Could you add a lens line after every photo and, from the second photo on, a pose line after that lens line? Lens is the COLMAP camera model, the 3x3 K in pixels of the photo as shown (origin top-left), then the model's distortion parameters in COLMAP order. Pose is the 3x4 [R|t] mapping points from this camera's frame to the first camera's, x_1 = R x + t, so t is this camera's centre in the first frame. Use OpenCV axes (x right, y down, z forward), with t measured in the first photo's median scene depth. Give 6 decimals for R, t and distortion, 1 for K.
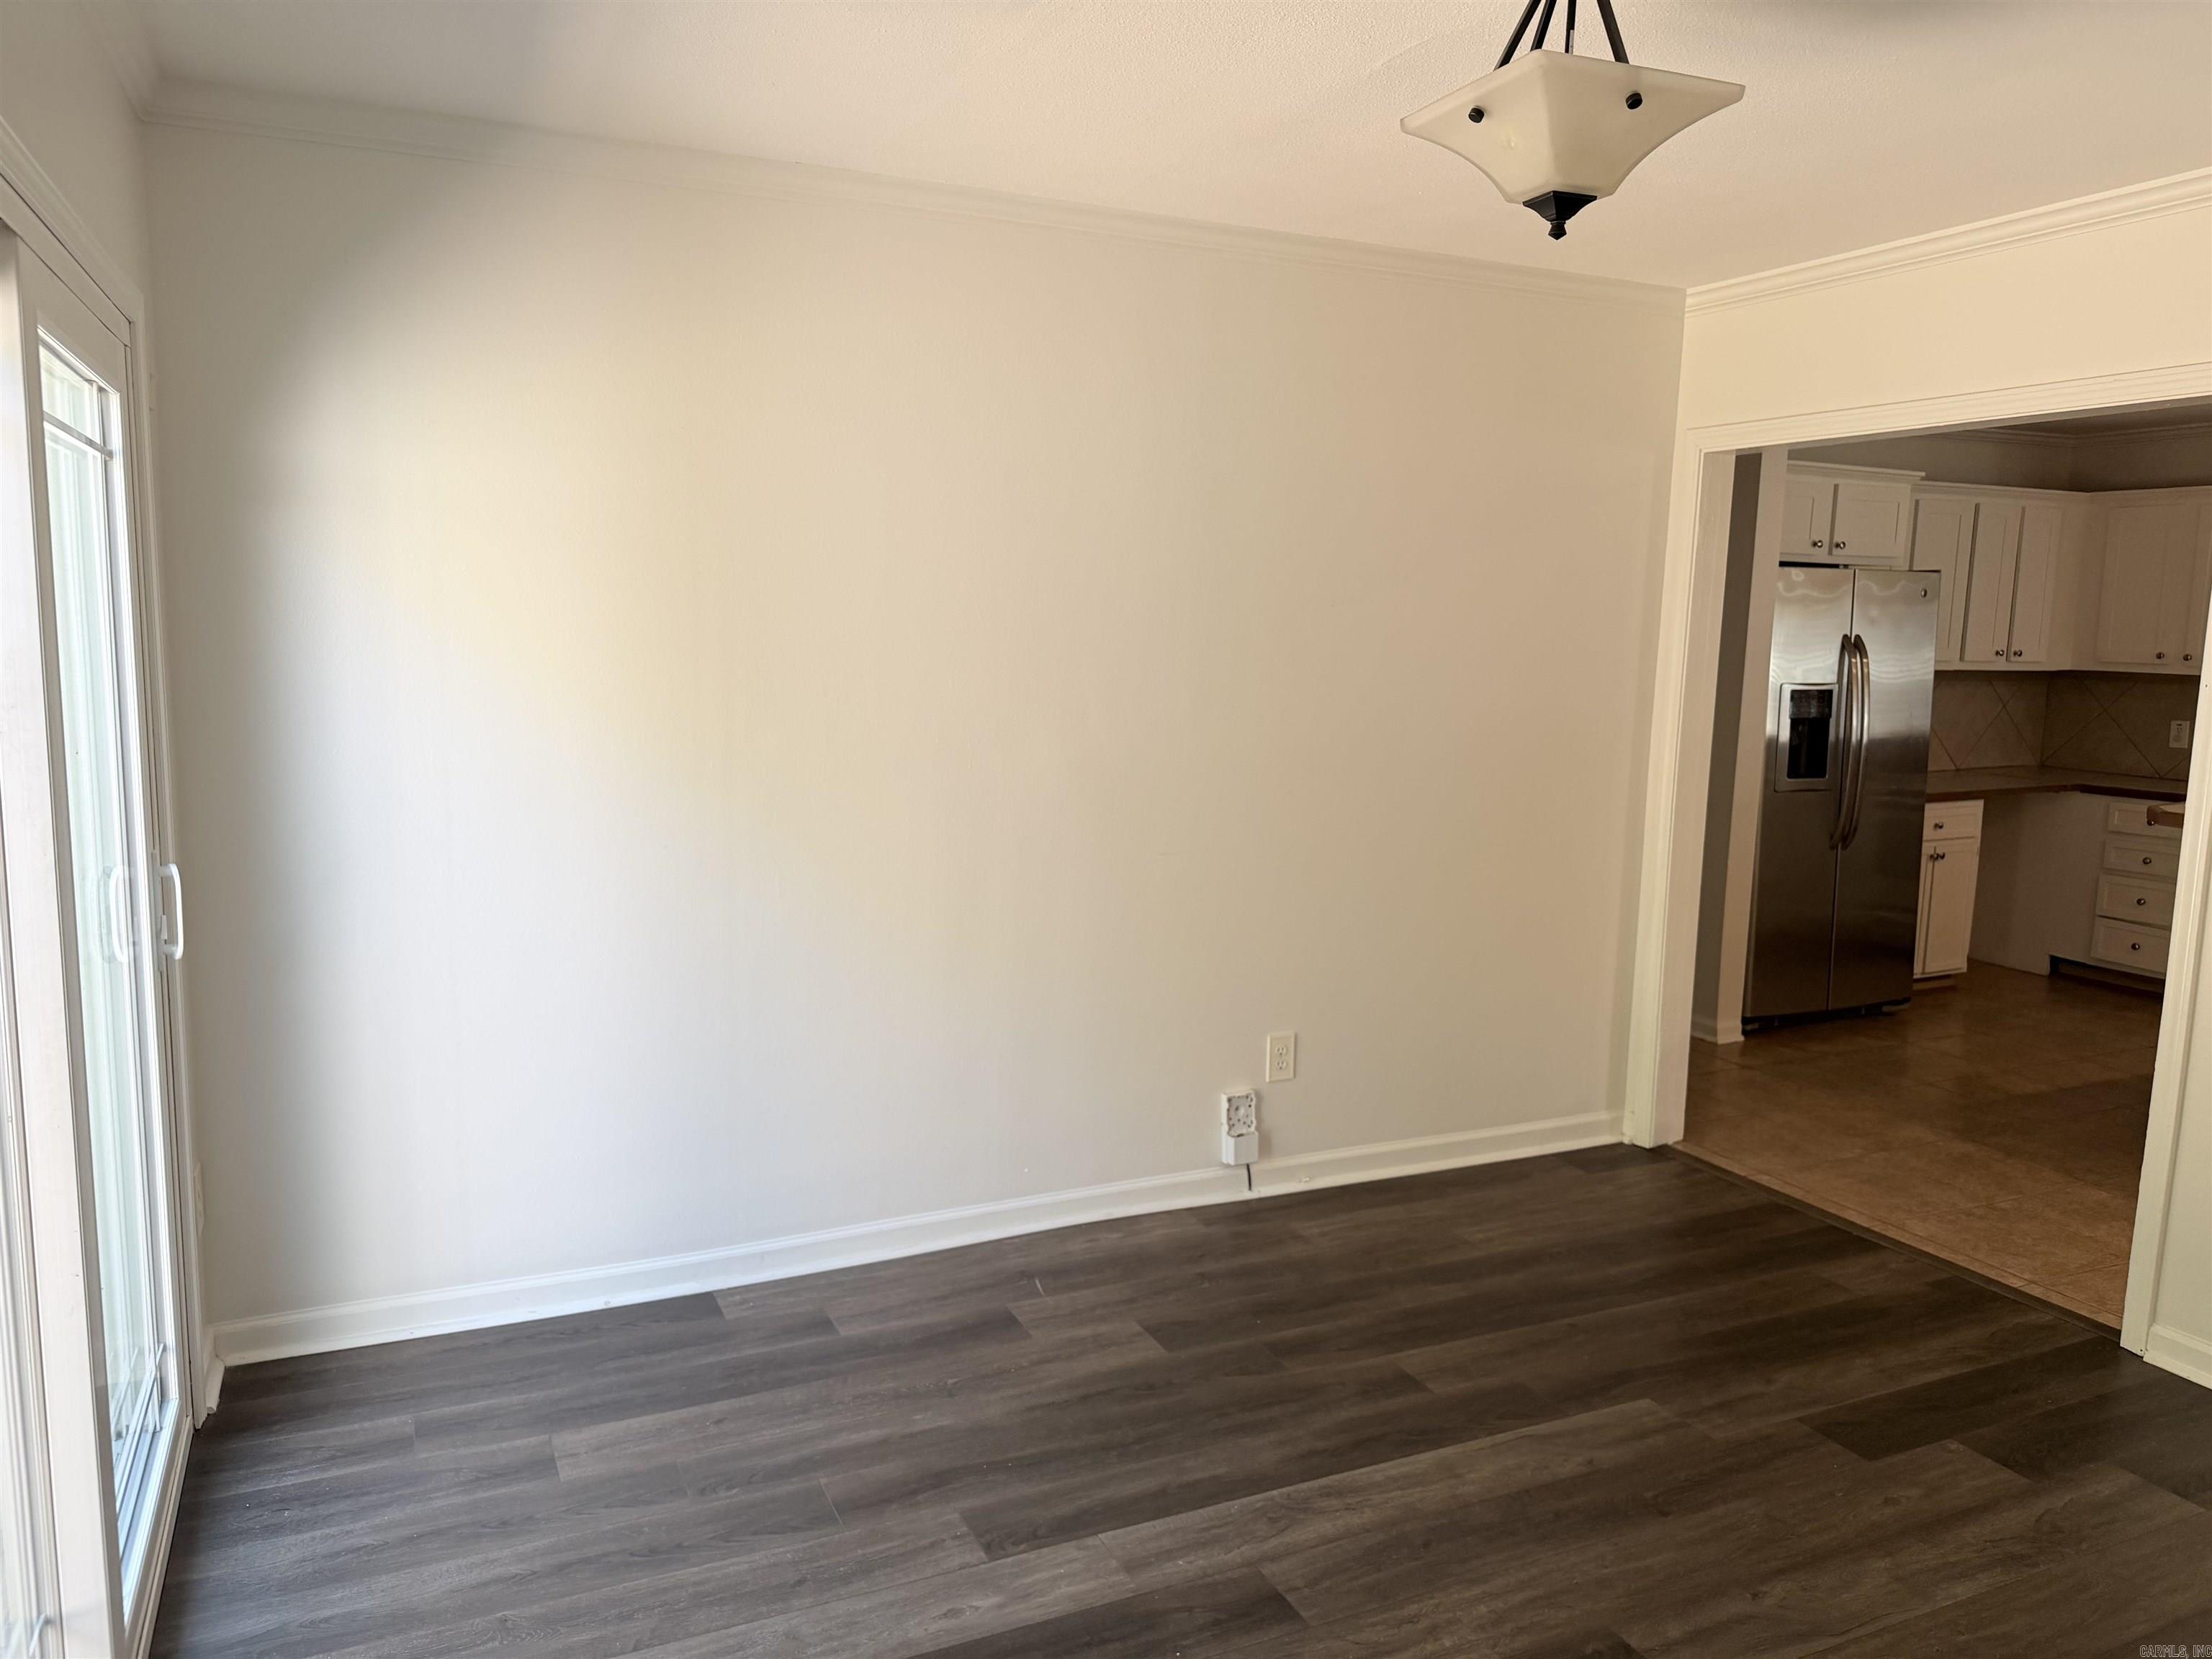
lens RADIAL K [[1565.5, 0, 1120.4], [0, 1565.5, 834.9], [0, 0, 1]] dist [0.044584, -0.057743]
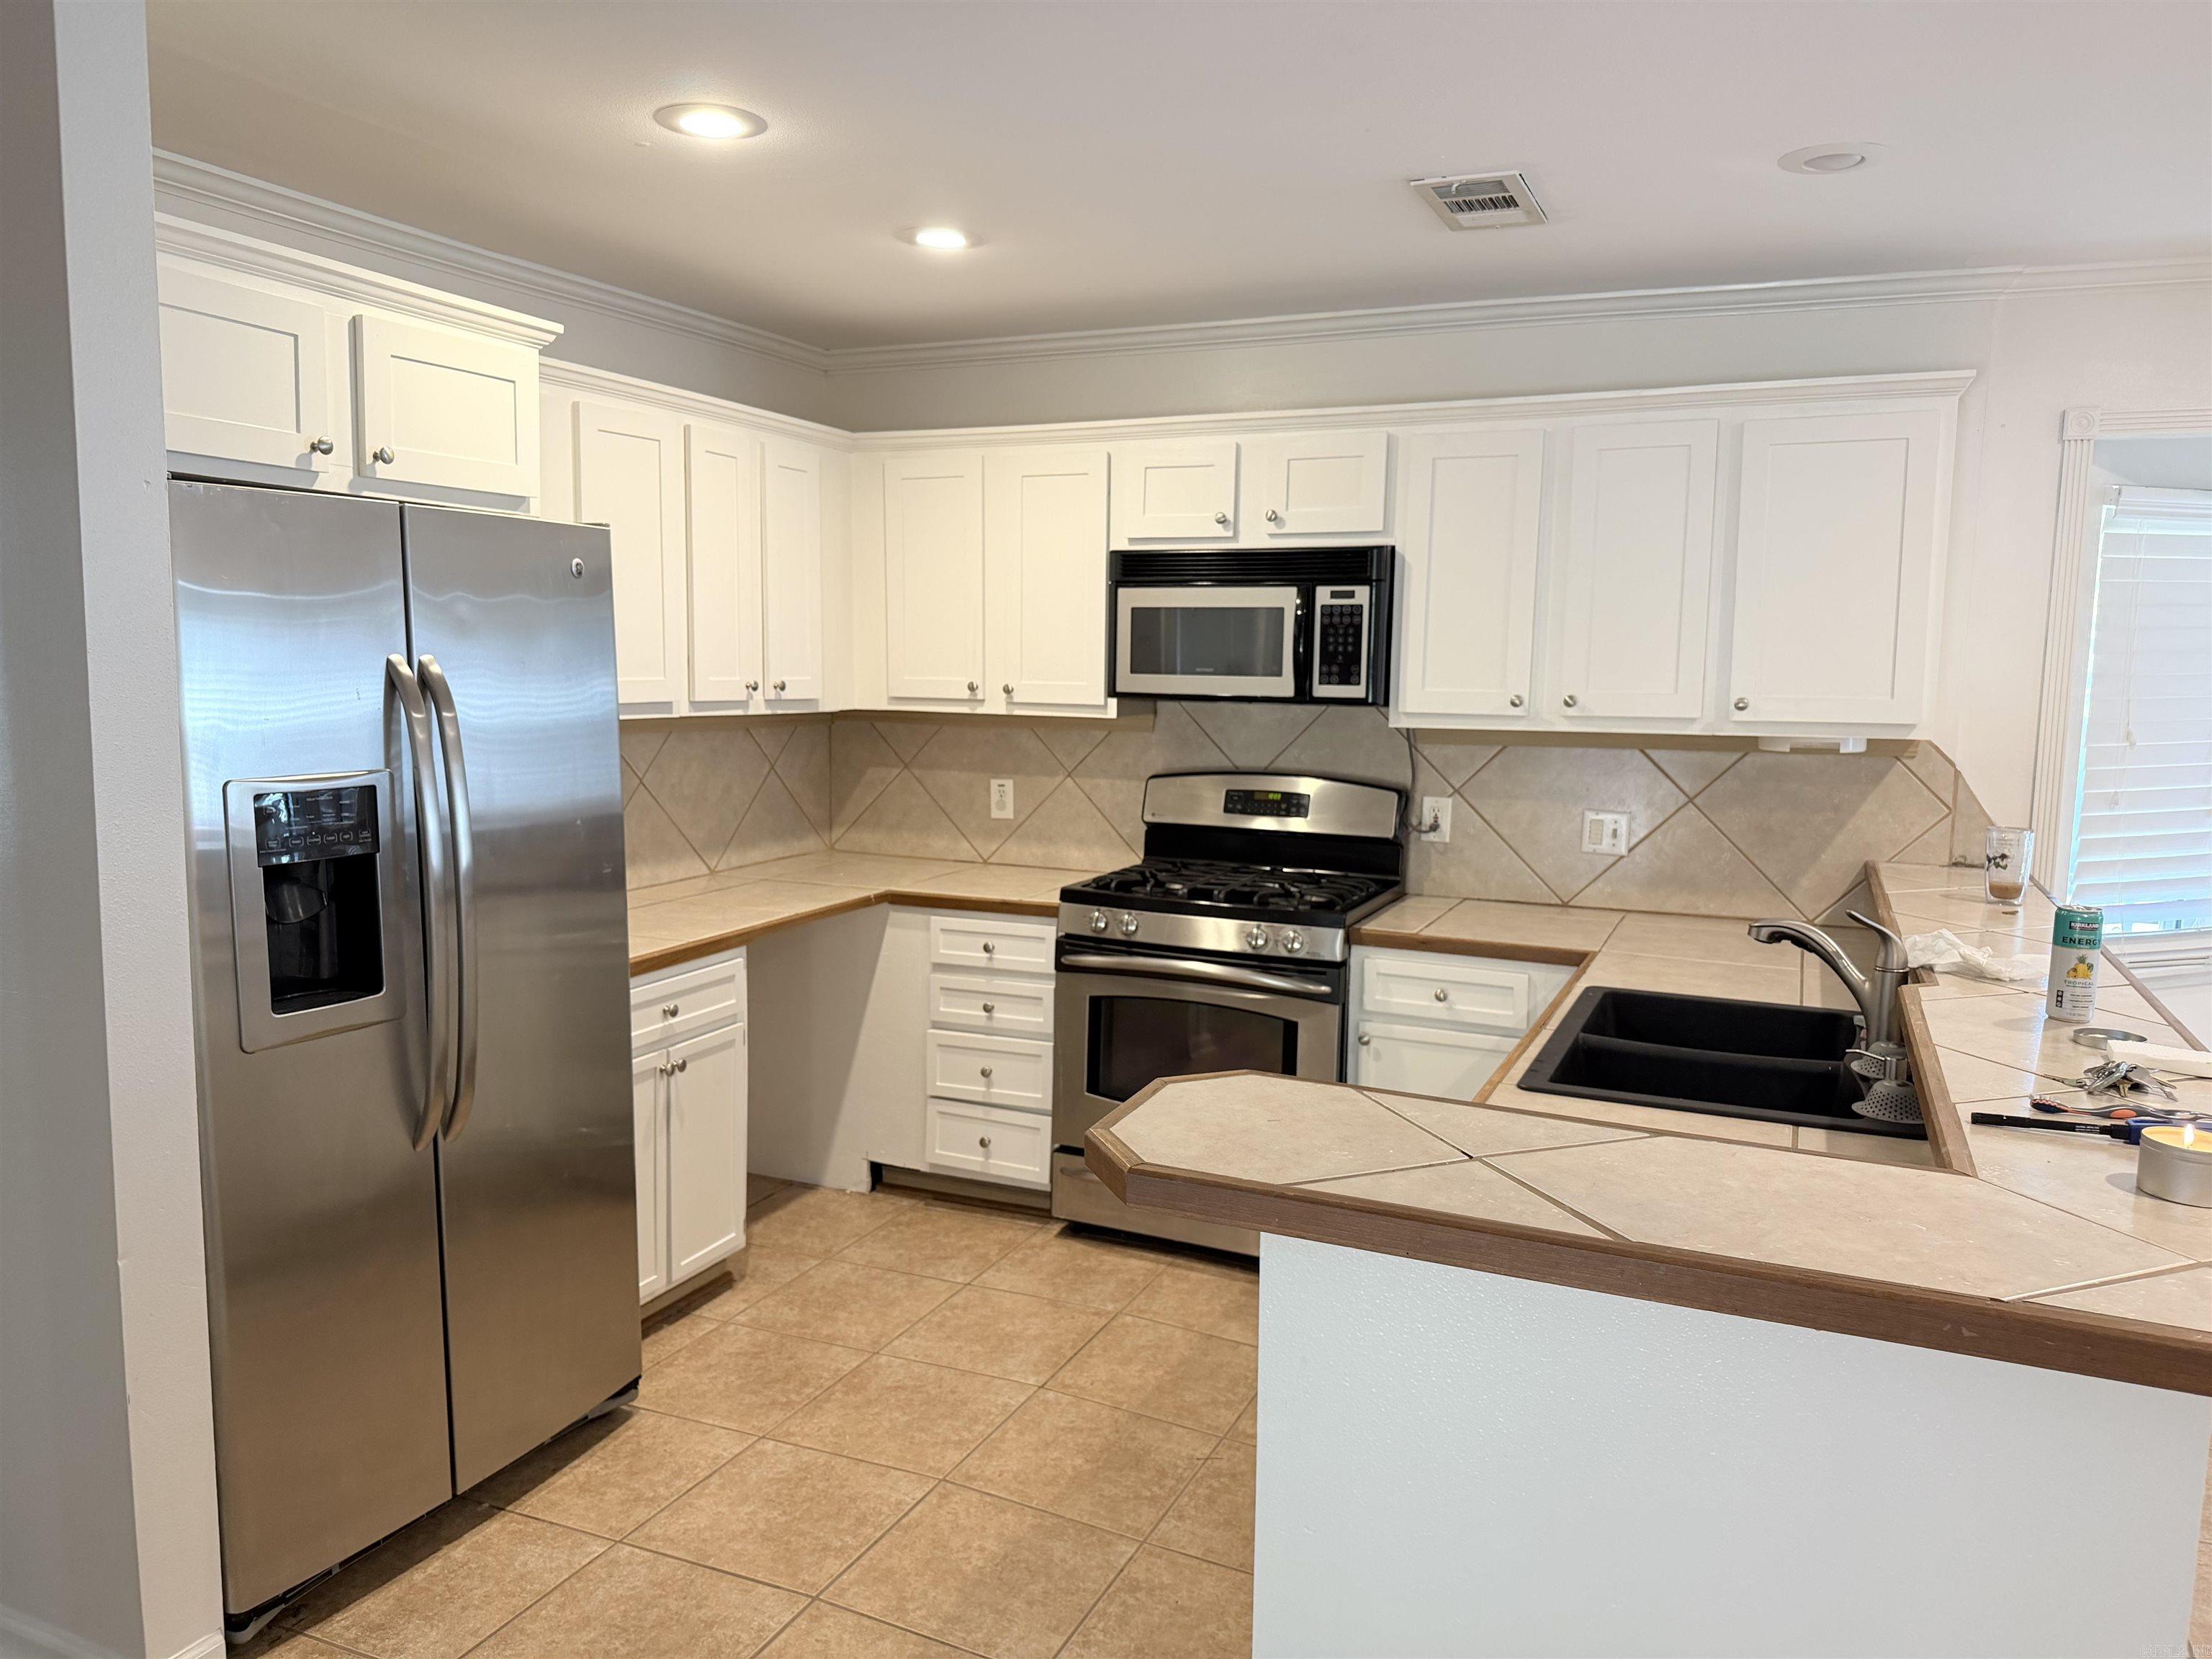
lens RADIAL K [[1565.5, 0, 1112.5], [0, 1565.5, 833.1], [0, 0, 1]] dist [0.044584, -0.057743]
pose [[0.762803, -0.079647, 0.641707, 0.289563], [0.092276, 0.995637, 0.013886, -0.058902], [-0.640013, 0.048621, 0.766824, 0.481562]]
